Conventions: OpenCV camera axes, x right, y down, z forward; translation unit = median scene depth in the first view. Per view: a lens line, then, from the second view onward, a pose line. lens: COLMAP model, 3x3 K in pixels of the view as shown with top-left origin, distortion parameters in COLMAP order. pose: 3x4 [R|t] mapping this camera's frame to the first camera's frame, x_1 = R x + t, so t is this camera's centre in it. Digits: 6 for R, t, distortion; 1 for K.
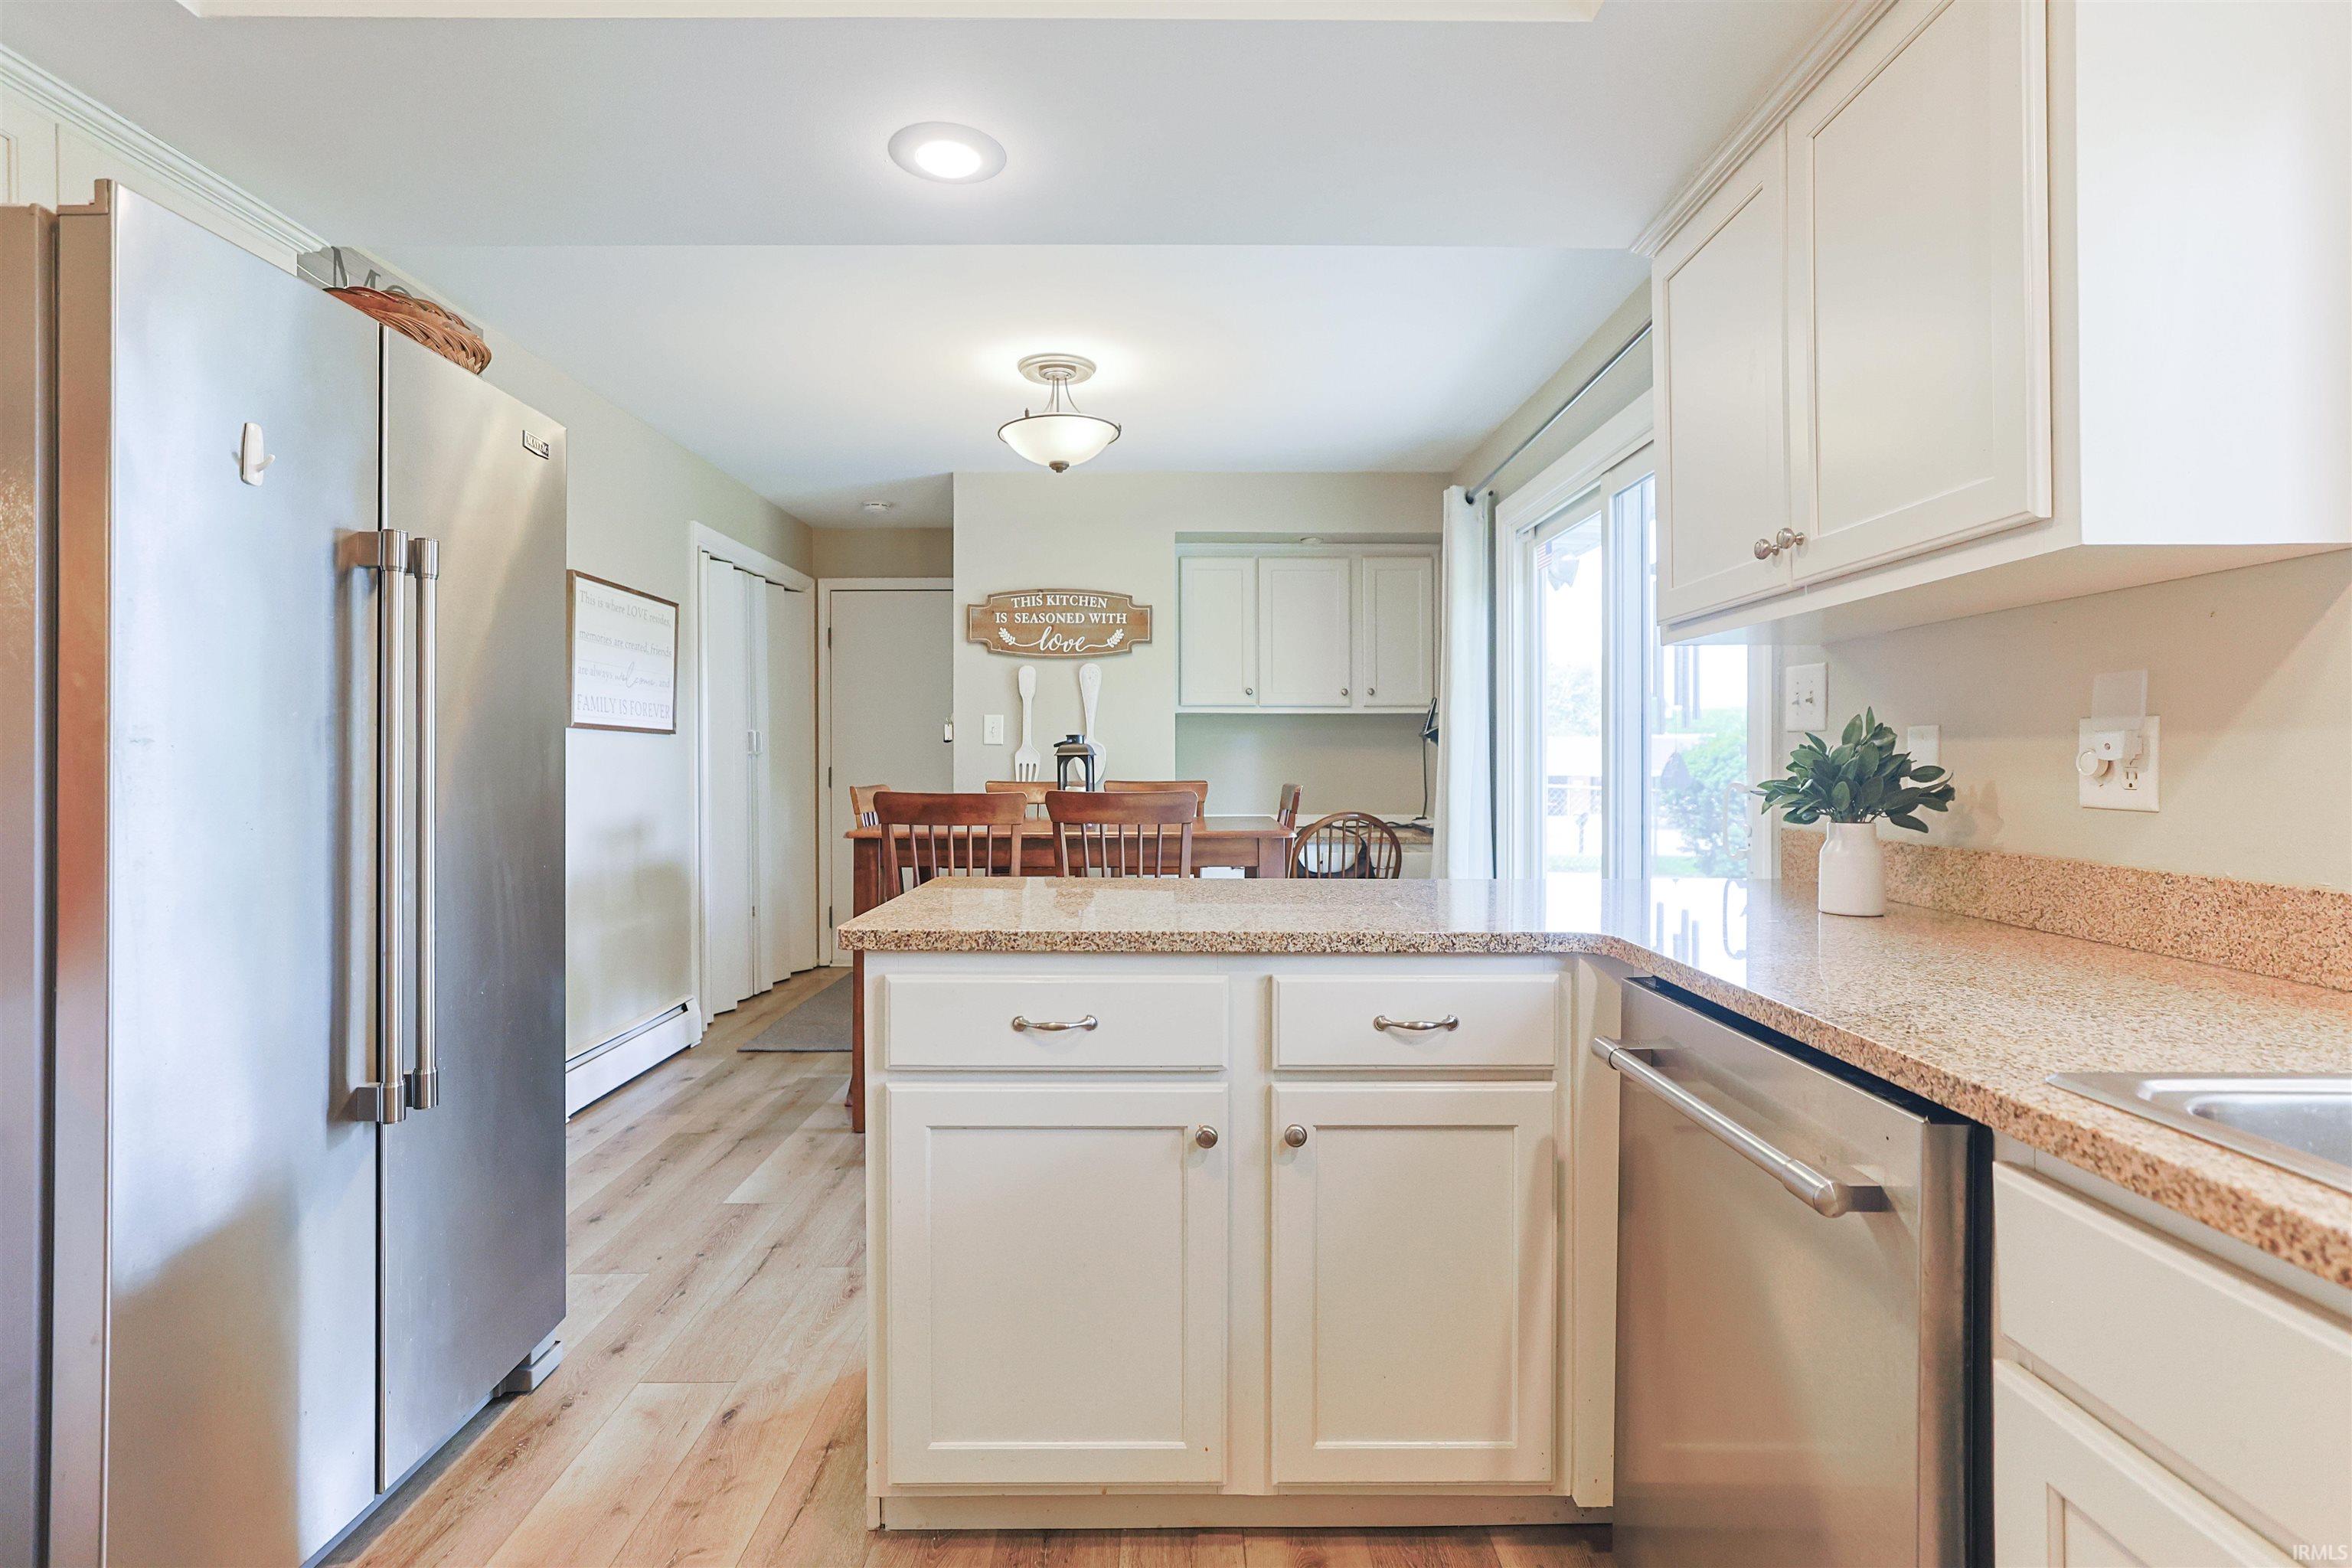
lens RADIAL K [[1147.0, 0, 1180.7], [0, 1147.0, 761.1], [0, 0, 1]] dist [-0.017459, 0.010583]
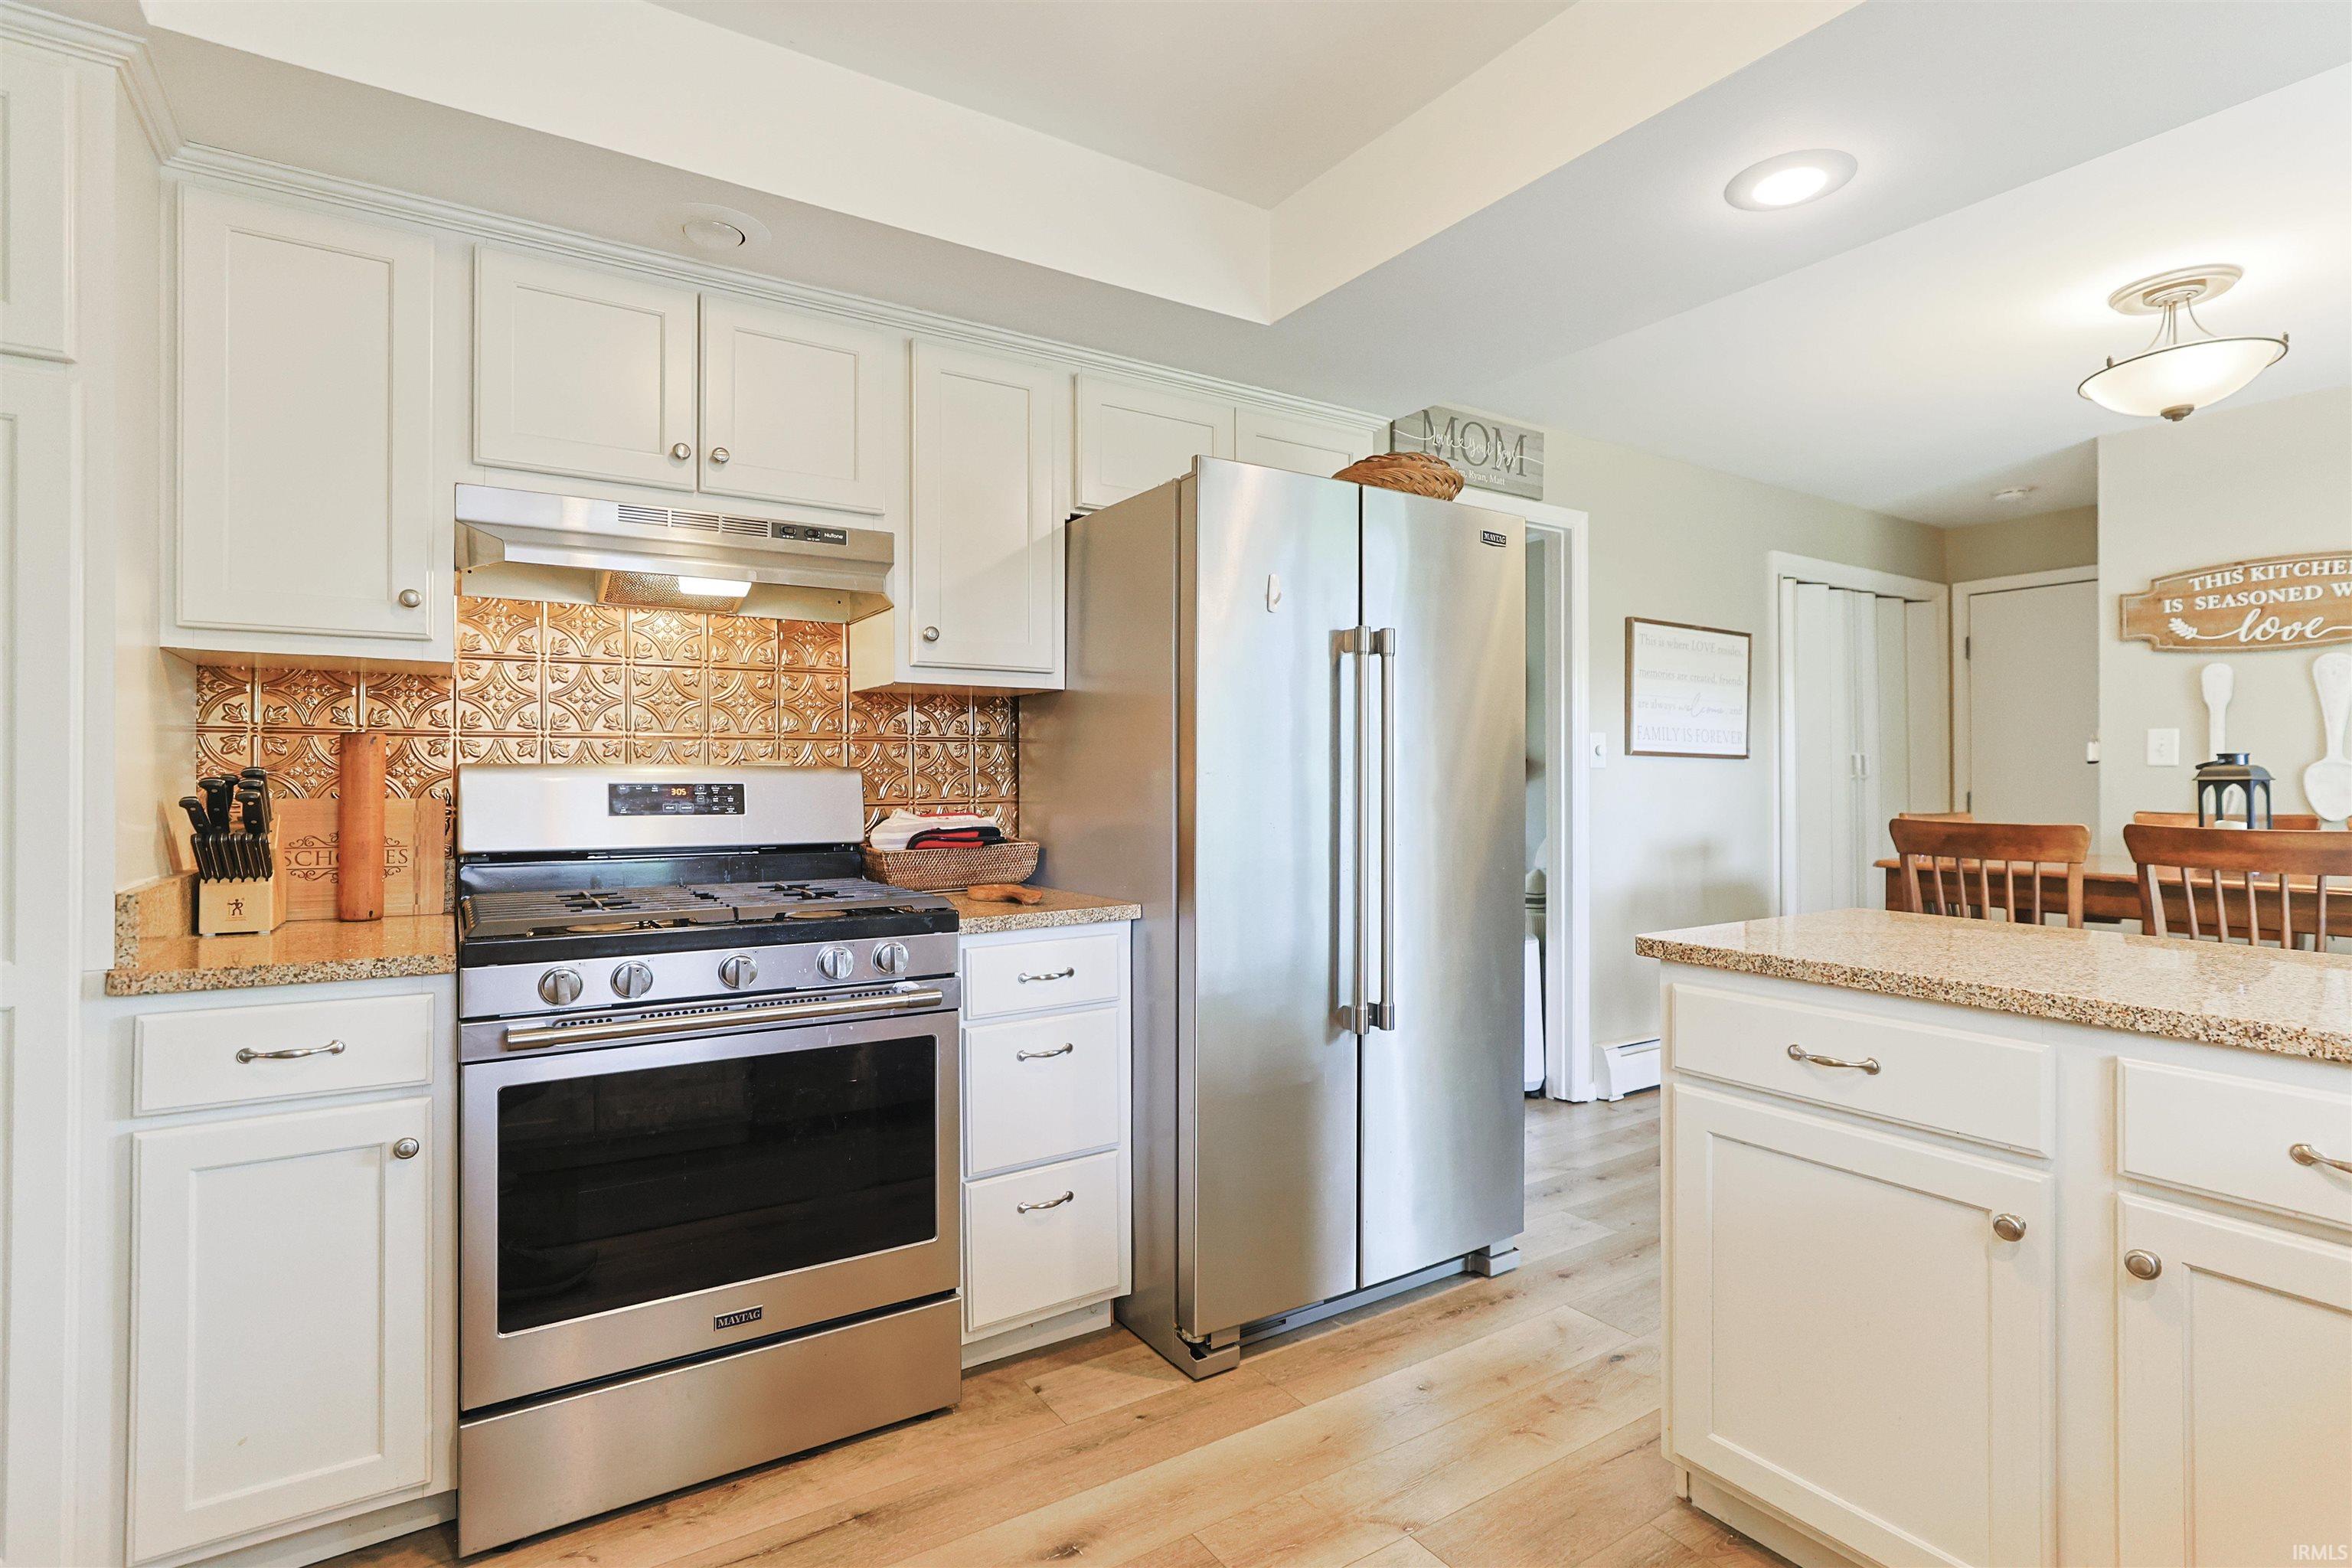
lens RADIAL K [[1147.0, 0, 1184.9], [0, 1147.0, 778.4], [0, 0, 1]] dist [-0.017459, 0.010583]
pose [[0.542548, 0.001642, -0.840023, 0.249795], [-0.005549, 0.999983, -0.001630, -0.002340], [0.840006, 0.005545, 0.542548, 0.009477]]
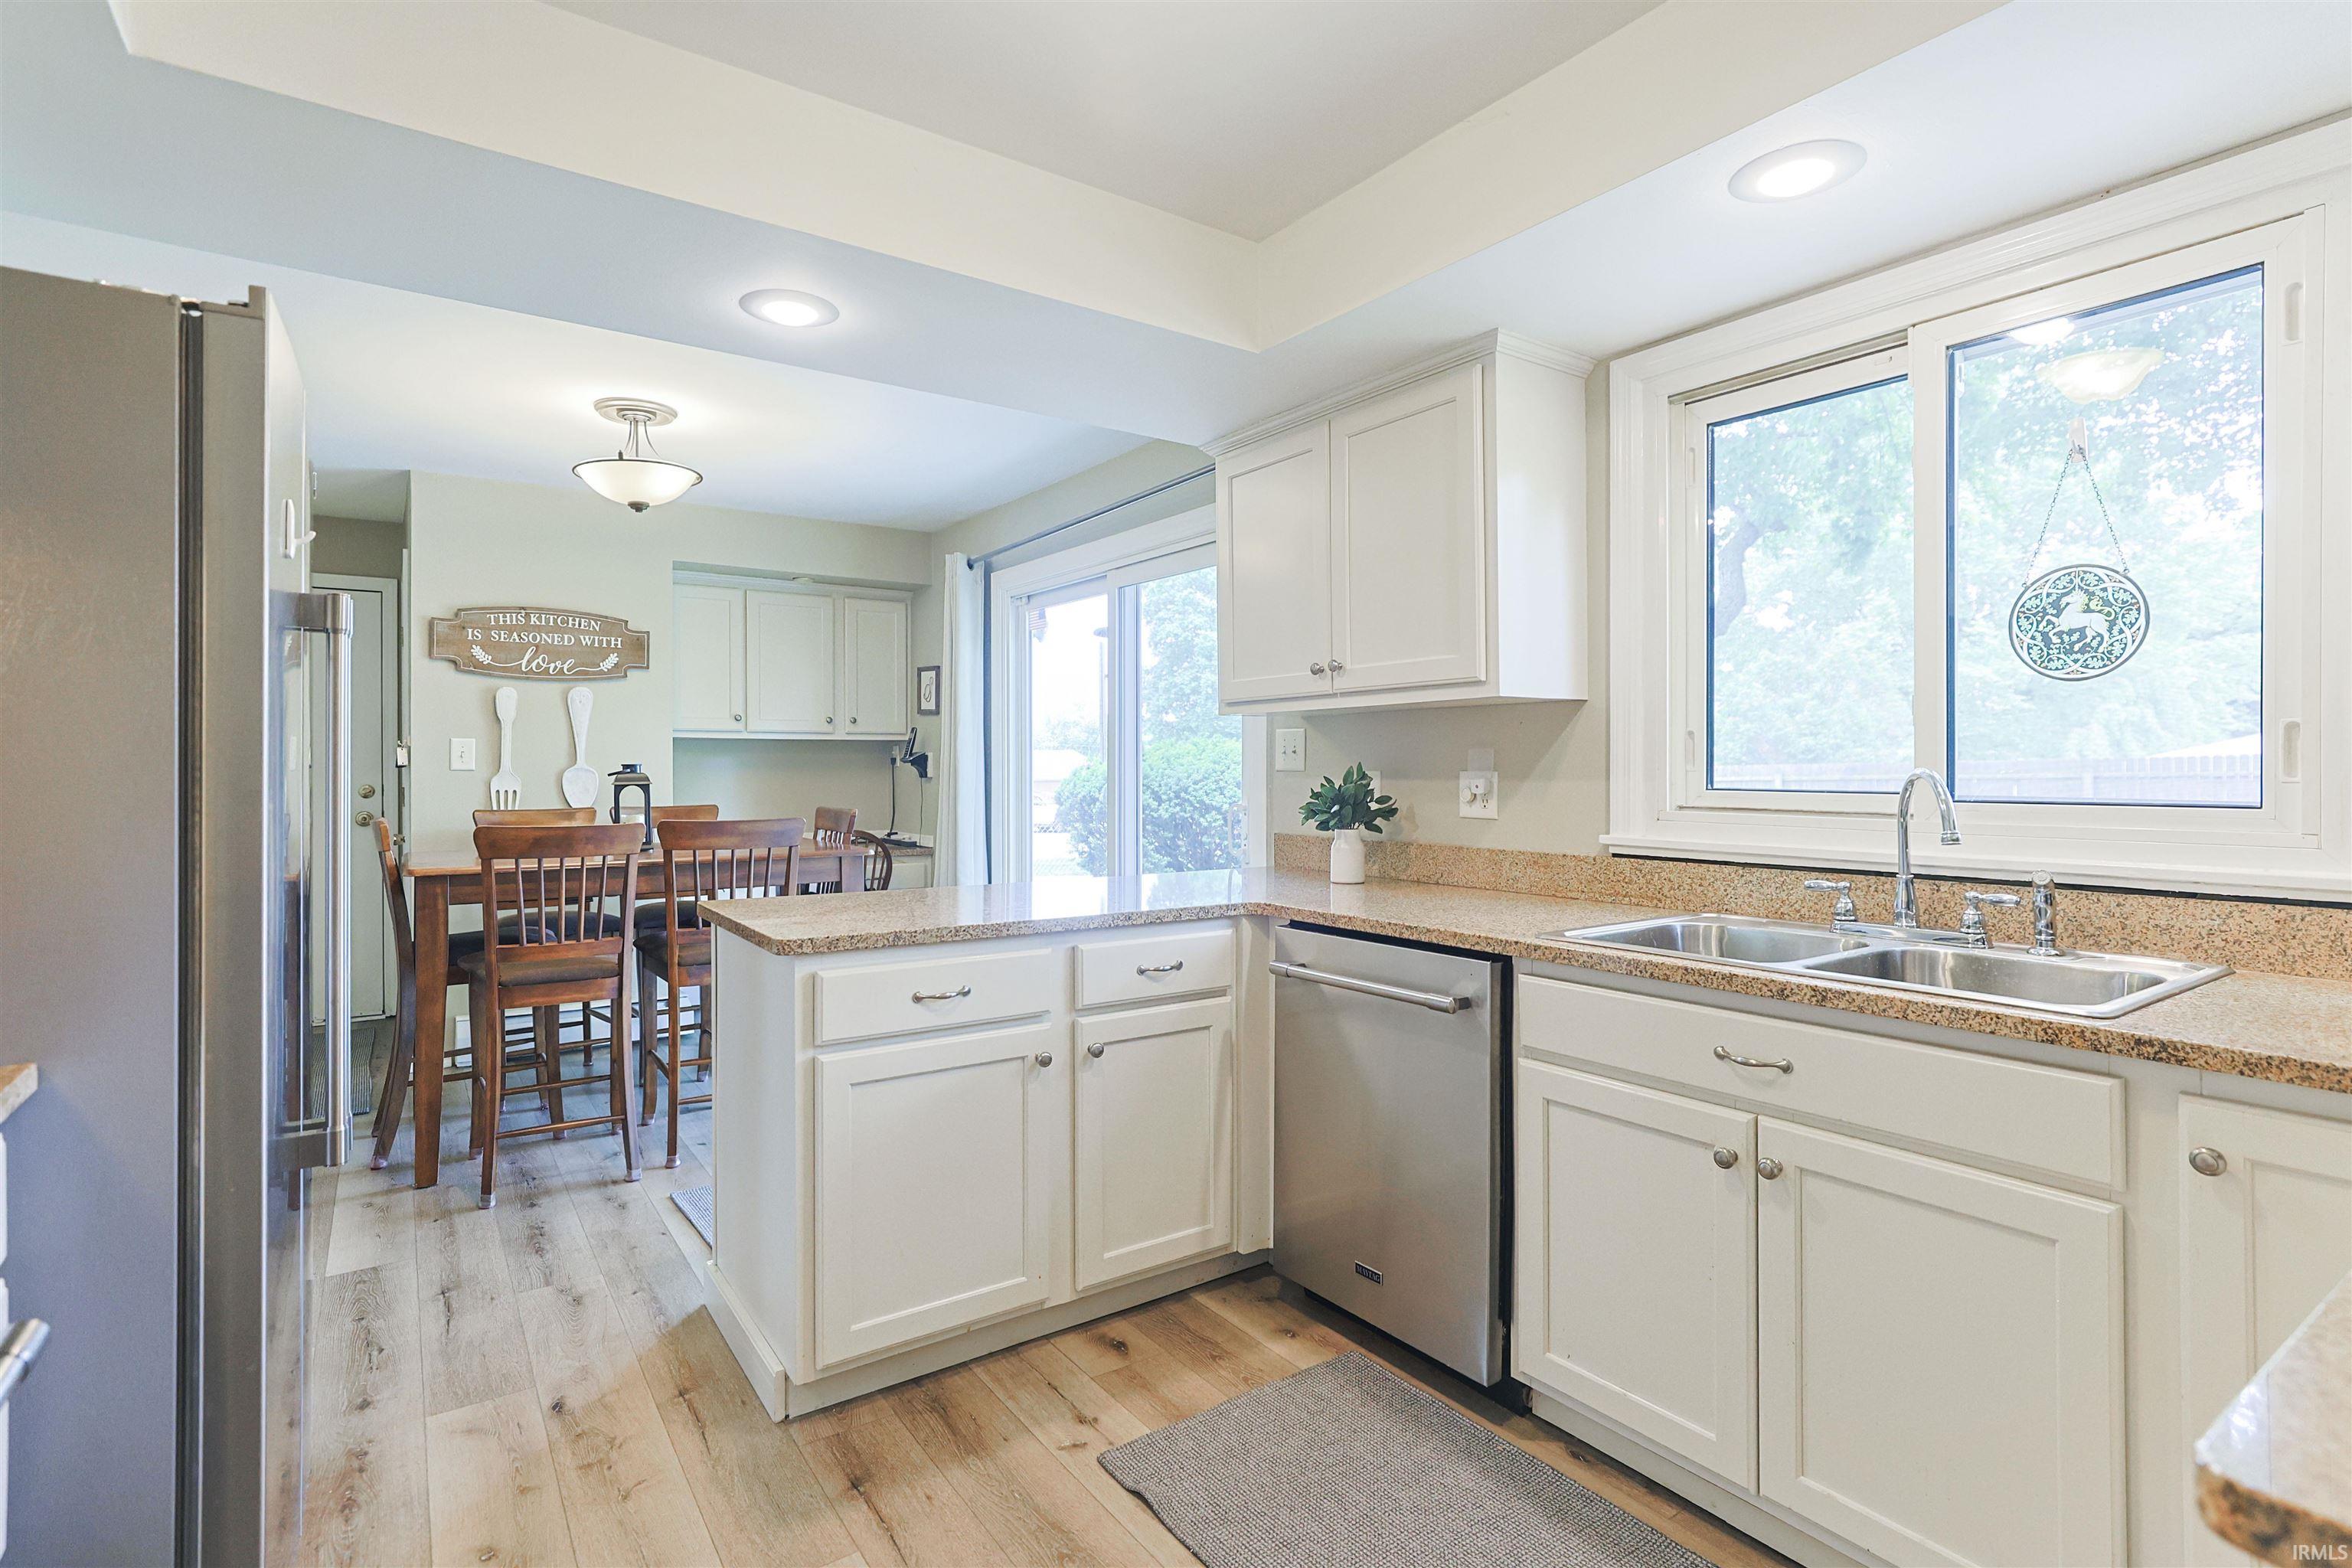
lens RADIAL K [[1147.0, 0, 1202.0], [0, 1147.0, 773.4], [0, 0, 1]] dist [-0.017459, 0.010583]
pose [[0.814562, -0.004266, 0.580061, -0.401829], [0.003102, 0.999991, 0.002998, -0.024395], [-0.580068, -0.000643, 0.814568, -0.185449]]
